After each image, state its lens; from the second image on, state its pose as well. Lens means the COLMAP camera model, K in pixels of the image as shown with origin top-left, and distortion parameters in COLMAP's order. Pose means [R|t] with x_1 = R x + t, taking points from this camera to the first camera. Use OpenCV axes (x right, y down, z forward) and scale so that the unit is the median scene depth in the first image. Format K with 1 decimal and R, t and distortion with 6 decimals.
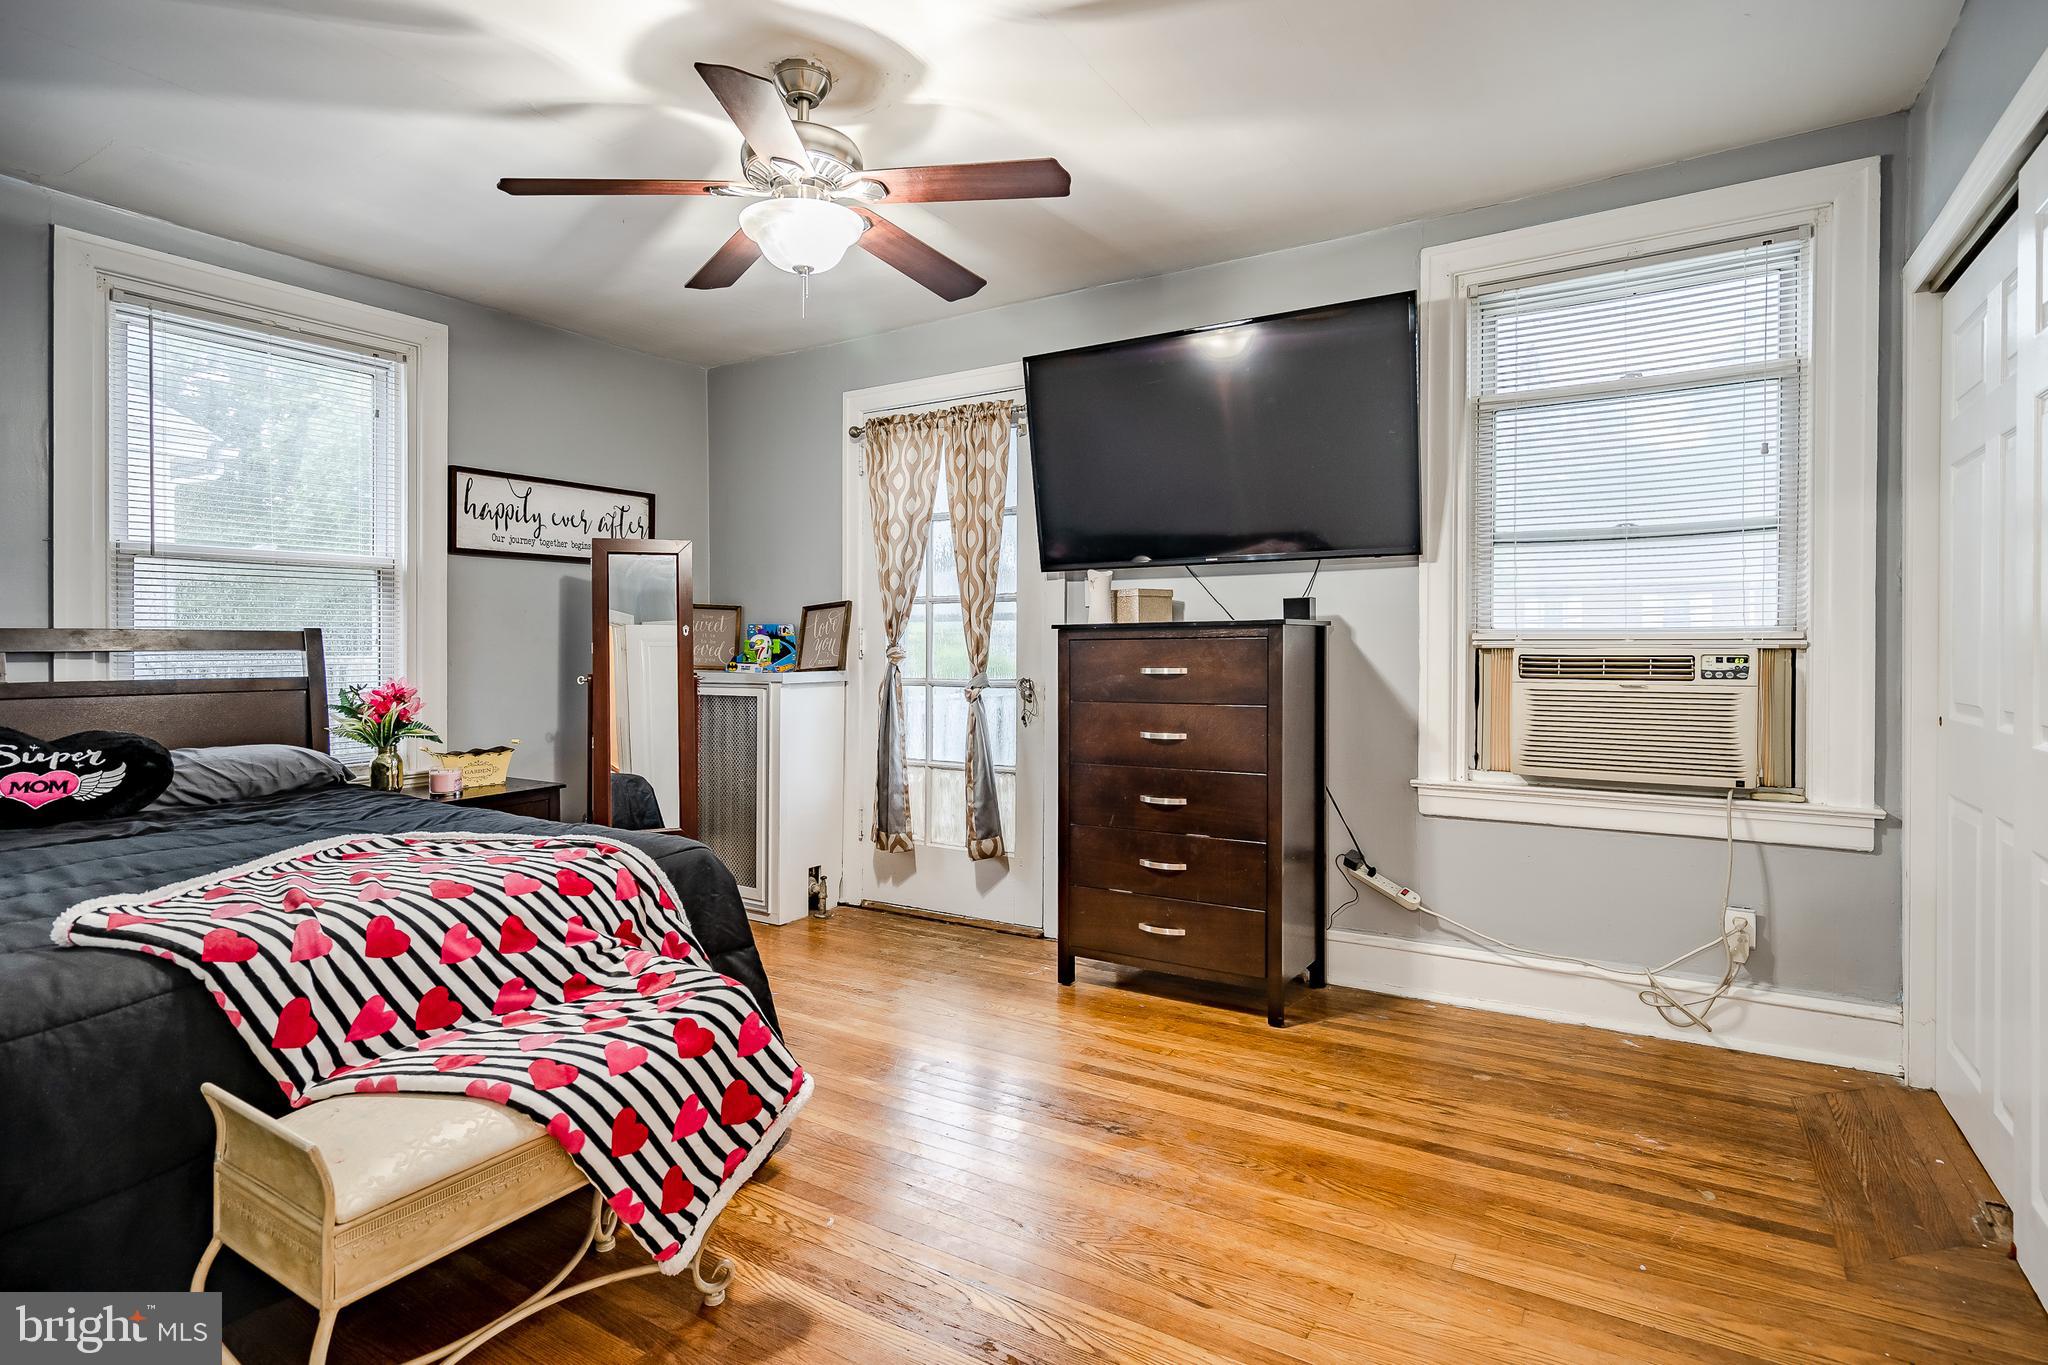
lens RADIAL K [[1032.3, 0, 1023.4], [0, 1032.3, 642.8], [0, 0, 1]] dist [0.003599, 0.000926]
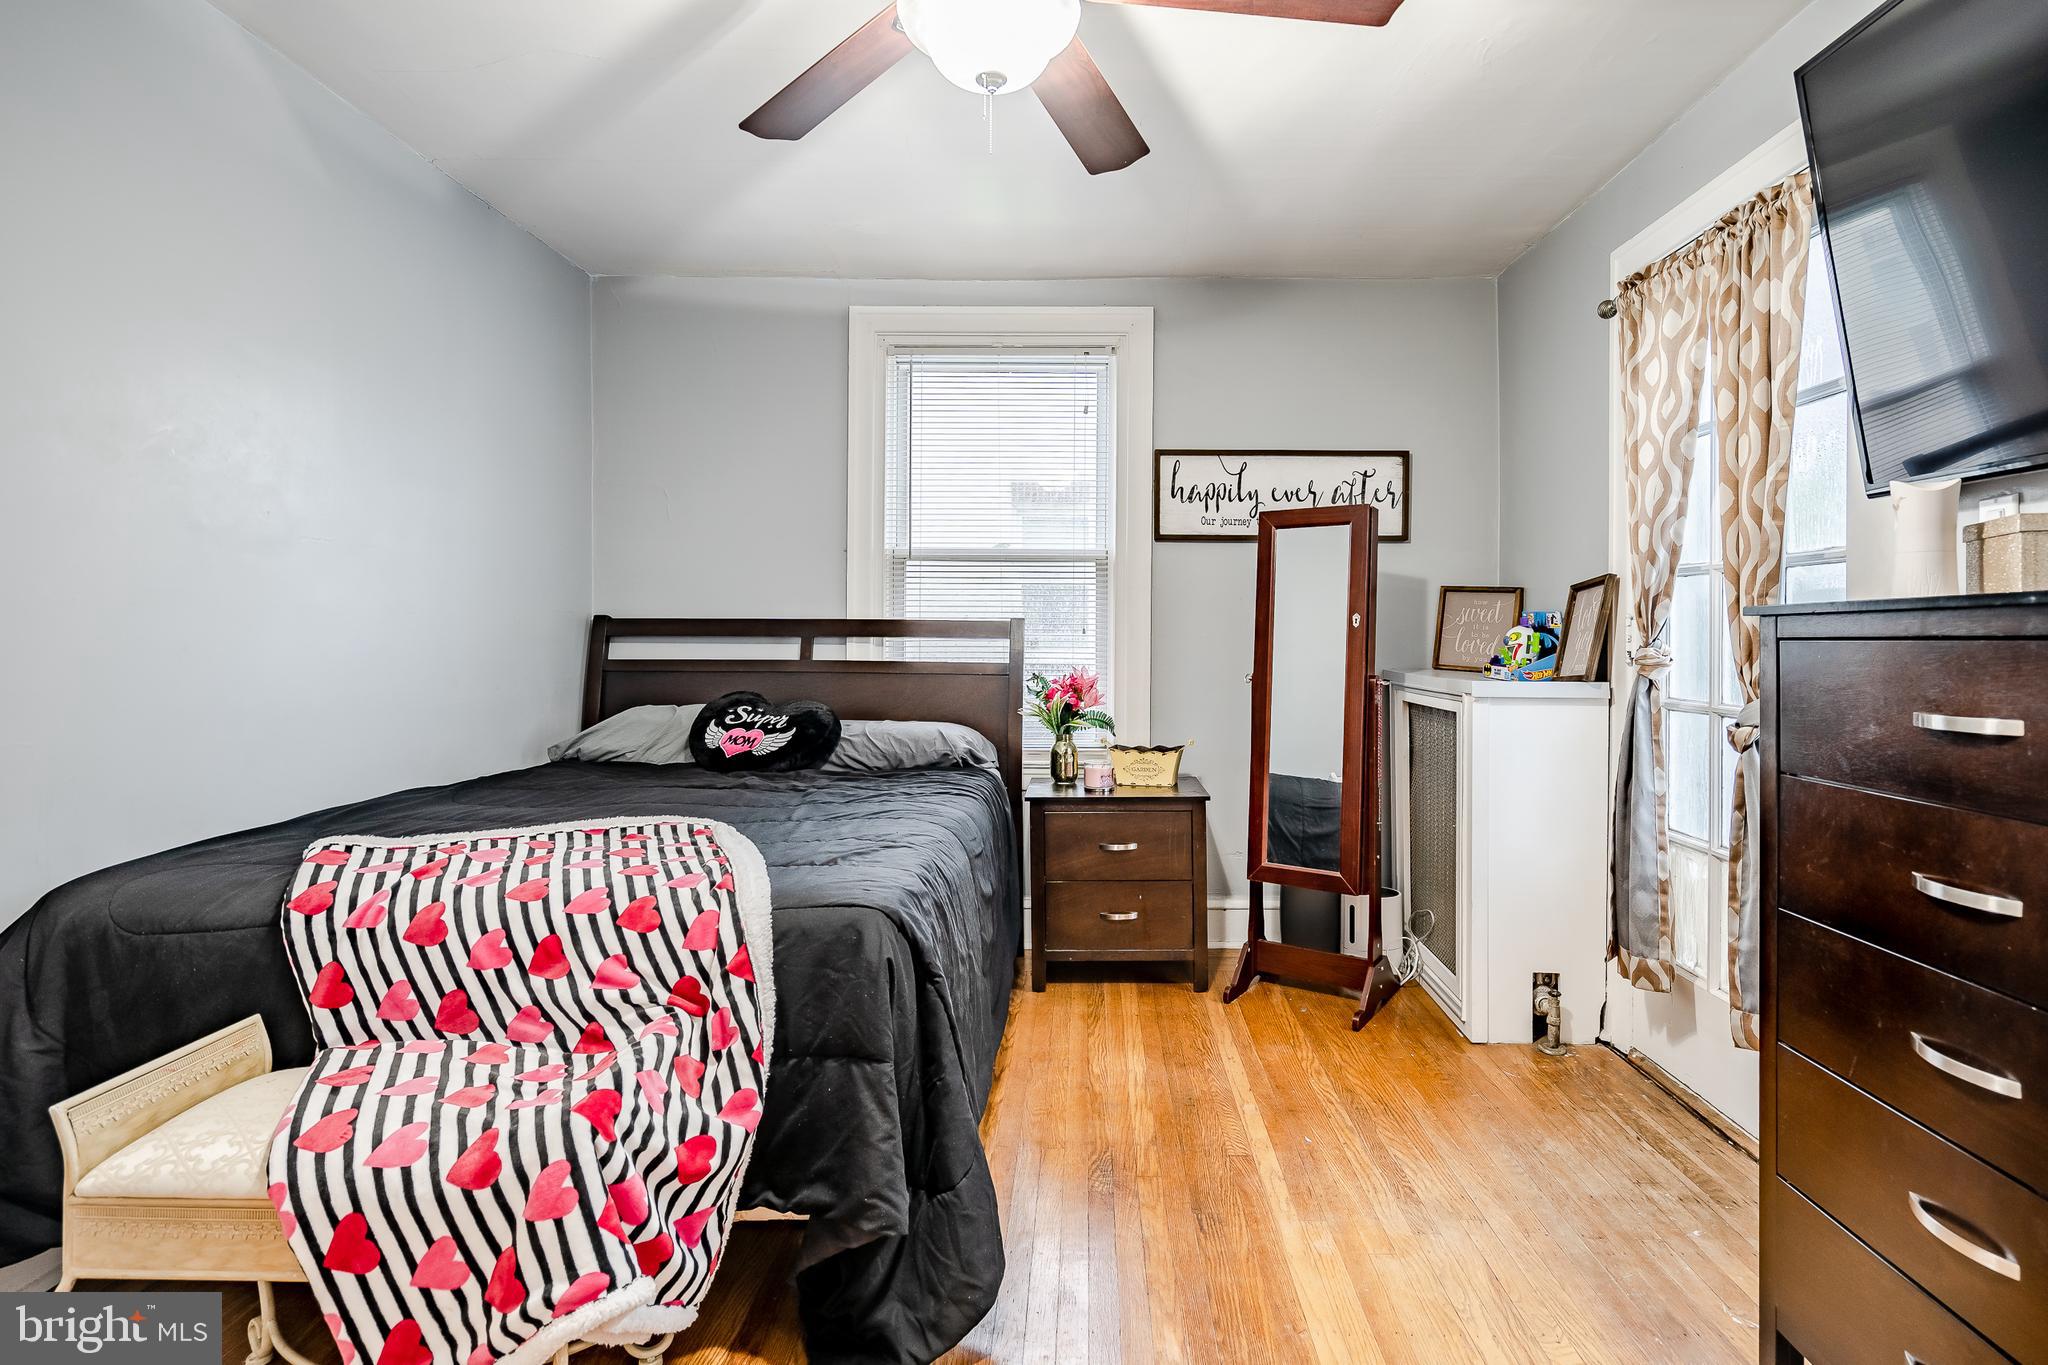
lens RADIAL K [[1046.1, 0, 1027.1], [0, 1046.1, 624.7], [0, 0, 1]] dist [0.000571, 0.001037]
pose [[0.517424, 0.002627, -0.855725, 0.237561], [-0.010321, 0.999942, -0.003171, -0.003912], [0.855667, 0.010473, 0.517421, 0.417384]]
